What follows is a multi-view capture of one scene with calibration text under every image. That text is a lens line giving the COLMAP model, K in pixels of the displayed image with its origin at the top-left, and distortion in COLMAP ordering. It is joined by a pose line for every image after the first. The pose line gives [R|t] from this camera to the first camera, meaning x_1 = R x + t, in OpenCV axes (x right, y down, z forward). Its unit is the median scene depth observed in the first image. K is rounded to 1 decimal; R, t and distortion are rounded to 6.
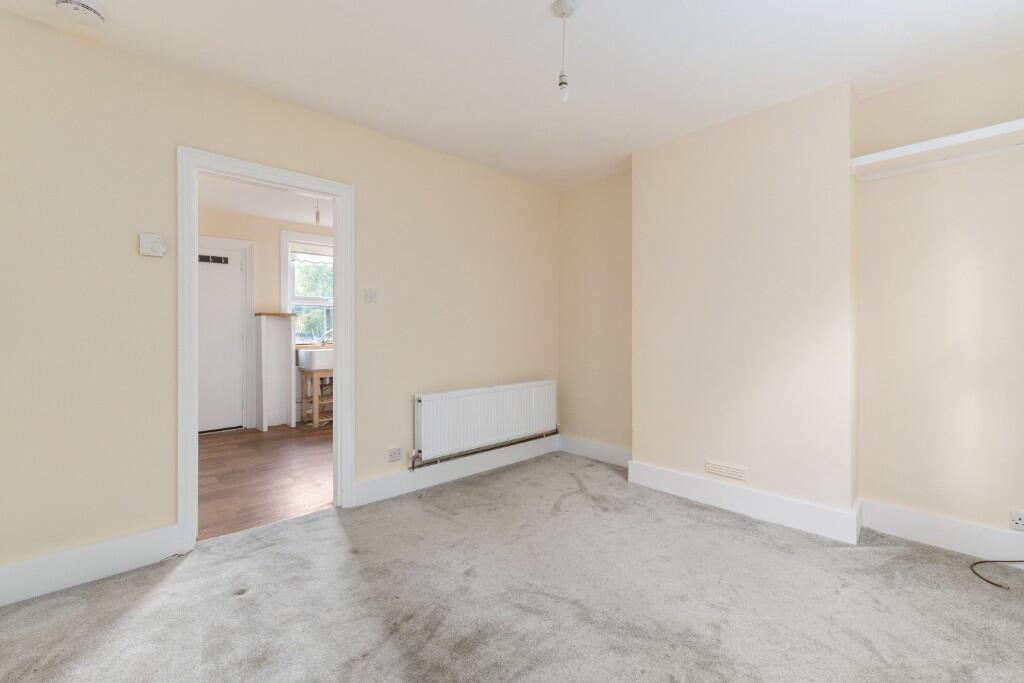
lens RADIAL K [[438.6, 0, 508.8], [0, 438.6, 339.5], [0, 0, 1]] dist [0.005177, -0.000447]
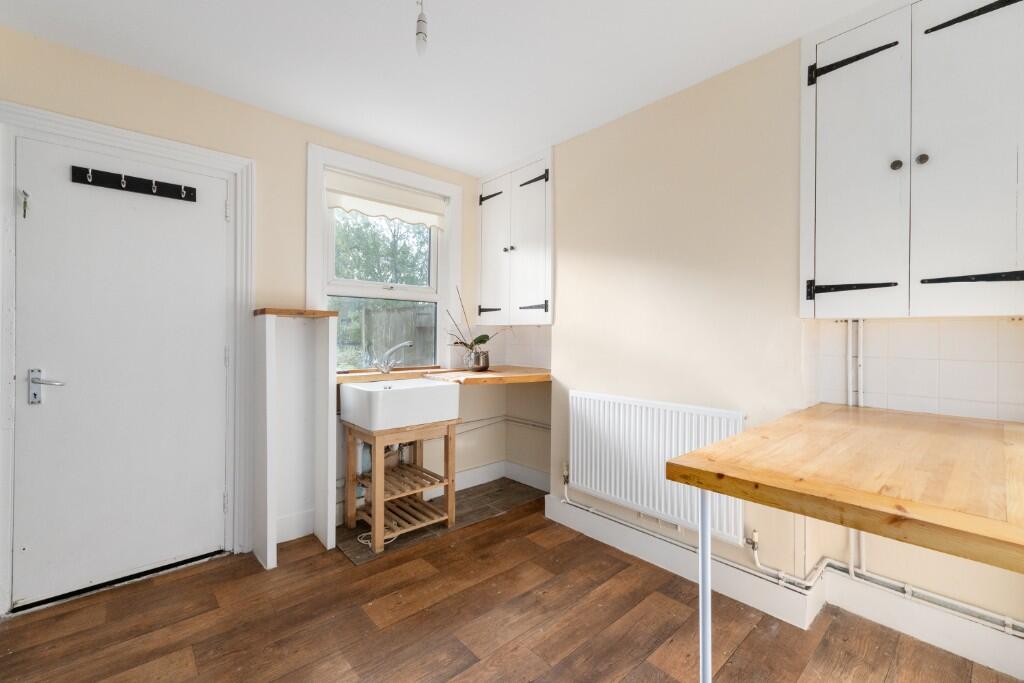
lens RADIAL K [[438.6, 0, 518.3], [0, 438.6, 334.8], [0, 0, 1]] dist [0.005177, -0.000447]
pose [[0.999921, 0.000387, -0.012589, -0.287464], [-0.000654, 0.999774, -0.021252, -0.023167], [0.012578, 0.021258, 0.999695, 0.532775]]
